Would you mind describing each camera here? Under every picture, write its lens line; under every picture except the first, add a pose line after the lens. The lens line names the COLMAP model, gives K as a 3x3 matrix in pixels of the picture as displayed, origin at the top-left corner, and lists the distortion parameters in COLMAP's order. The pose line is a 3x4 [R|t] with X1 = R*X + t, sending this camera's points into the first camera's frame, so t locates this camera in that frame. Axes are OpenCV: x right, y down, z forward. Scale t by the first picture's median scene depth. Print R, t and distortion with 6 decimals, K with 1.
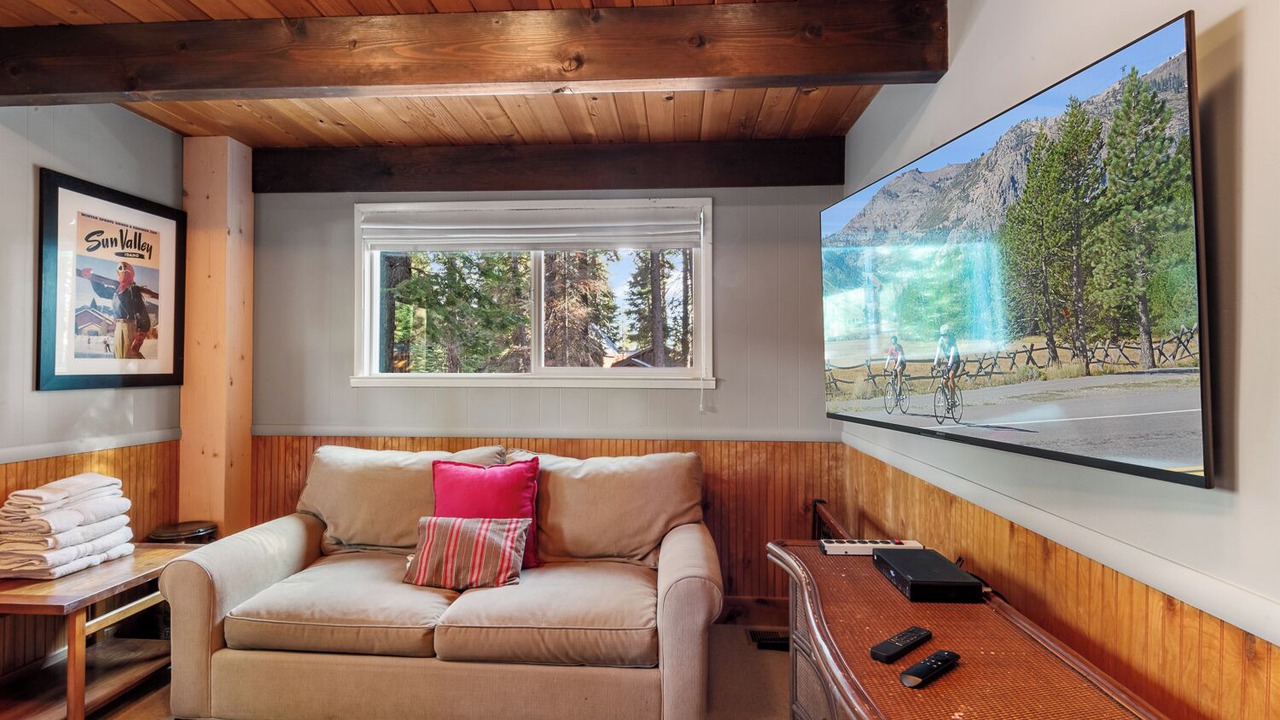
lens RADIAL K [[621.2, 0, 638.2], [0, 621.2, 367.1], [0, 0, 1]] dist [0.030260, -0.022629]
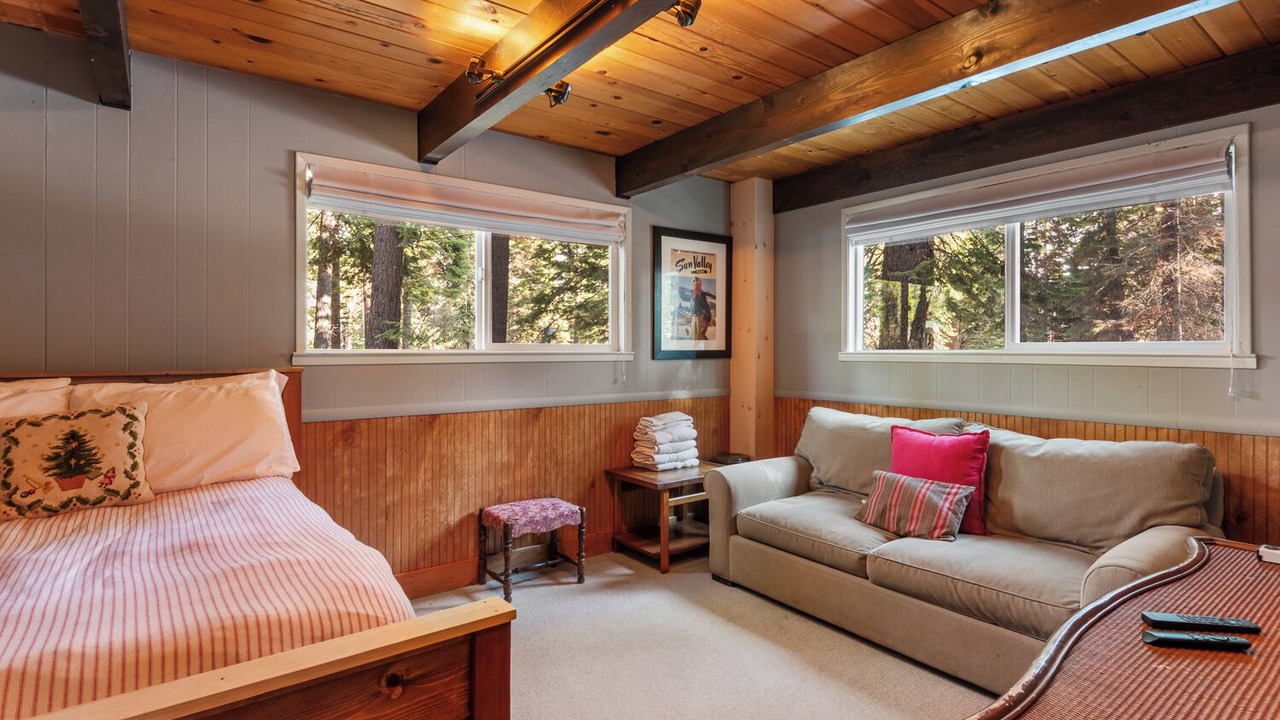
lens RADIAL K [[621.2, 0, 638.2], [0, 621.2, 367.1], [0, 0, 1]] dist [0.030260, -0.022629]
pose [[0.657140, 0.019283, -0.753522, 0.239009], [0.004340, 0.999559, 0.029364, 0.007616], [0.753756, -0.022566, 0.656767, -0.110288]]
